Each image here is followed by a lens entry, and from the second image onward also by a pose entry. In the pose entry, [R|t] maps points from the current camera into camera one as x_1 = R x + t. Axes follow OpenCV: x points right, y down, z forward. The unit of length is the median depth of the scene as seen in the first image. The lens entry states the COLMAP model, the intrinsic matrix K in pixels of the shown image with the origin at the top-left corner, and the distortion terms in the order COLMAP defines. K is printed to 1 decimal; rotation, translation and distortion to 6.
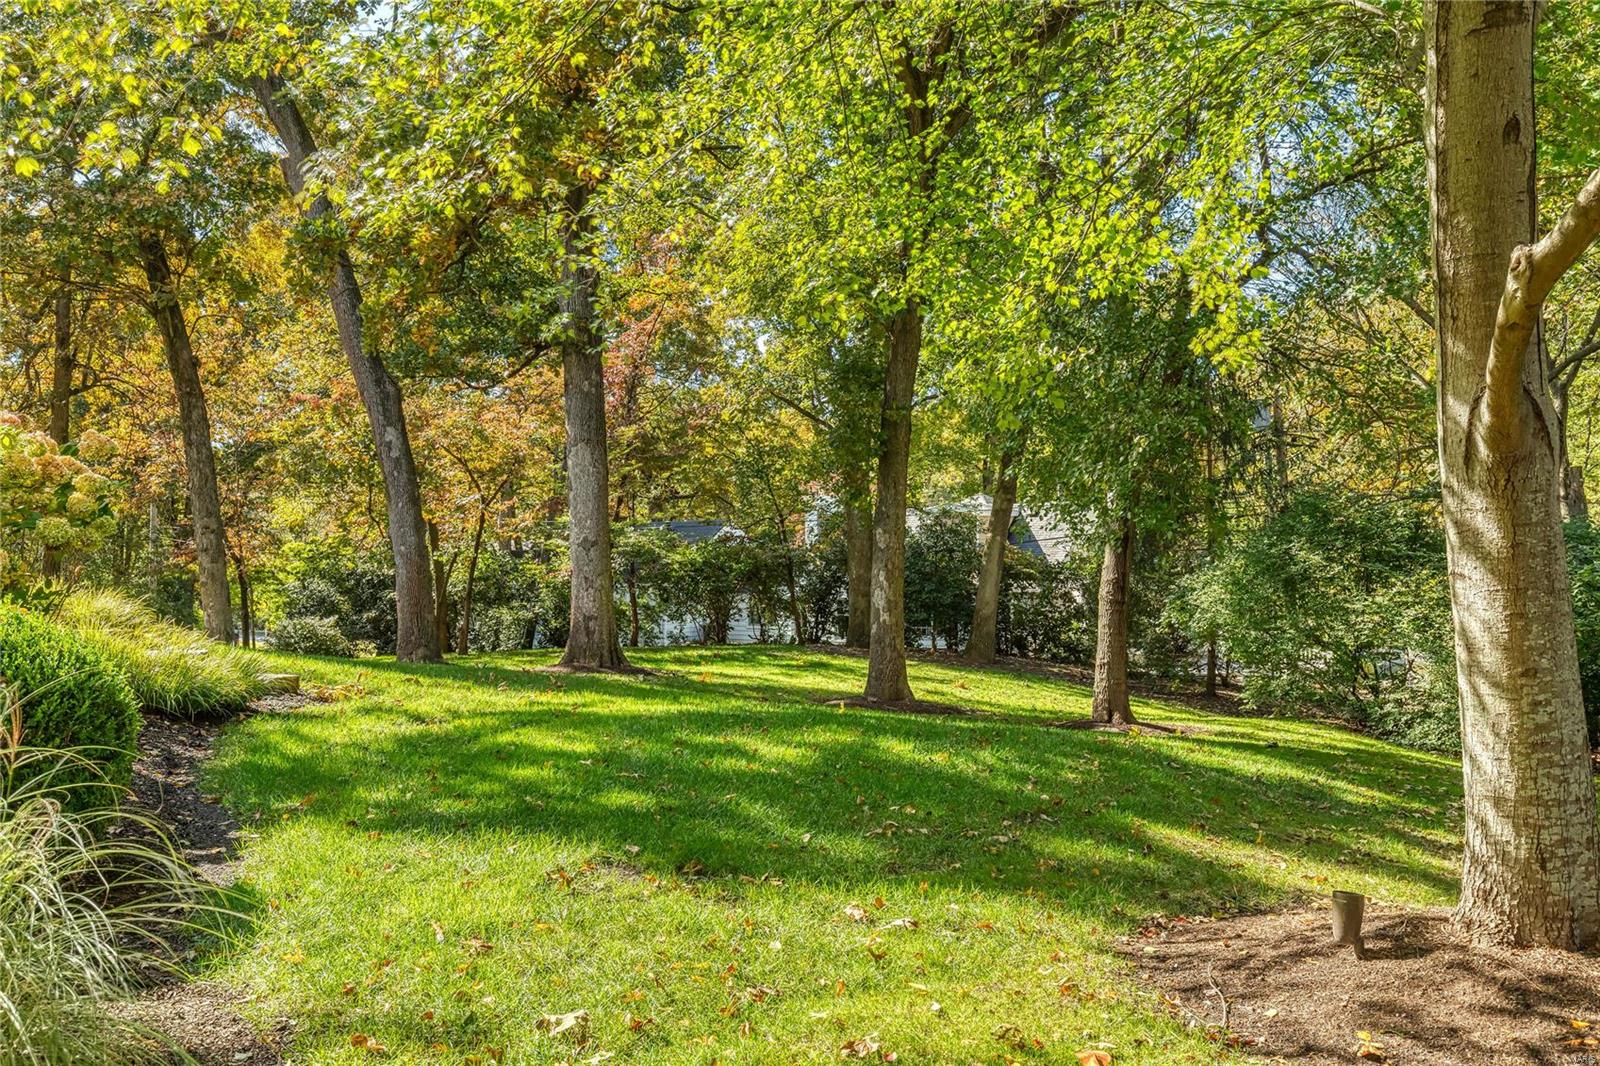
lens RADIAL K [[1240.4, 0, 800.0], [0, 1240.4, 533.0], [0, 0, 1]] dist [-0.035933, 0.001069]
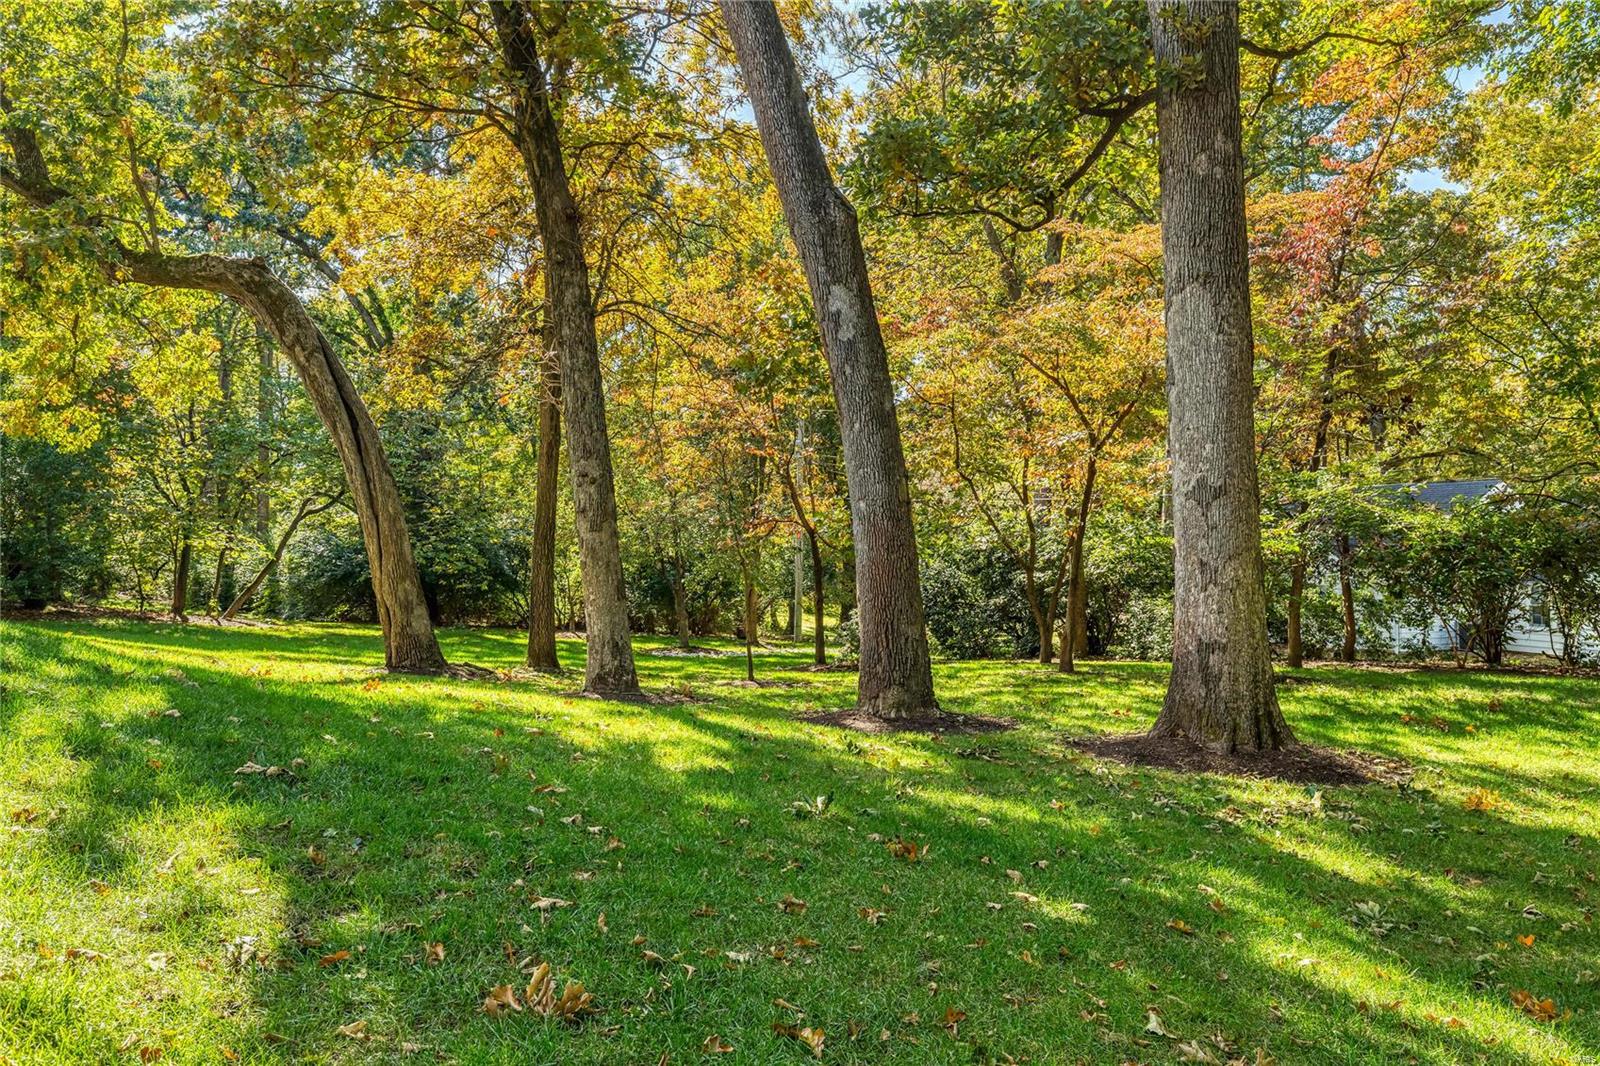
lens RADIAL K [[1289.3, 0, 800.0], [0, 1289.3, 533.0], [0, 0, 1]] dist [0.002398, 0.001498]
pose [[0.854084, 0.001920, -0.520132, -0.029798], [0.008178, 0.999820, 0.017119, 0.009400], [0.520071, -0.018875, 0.853914, 0.317483]]
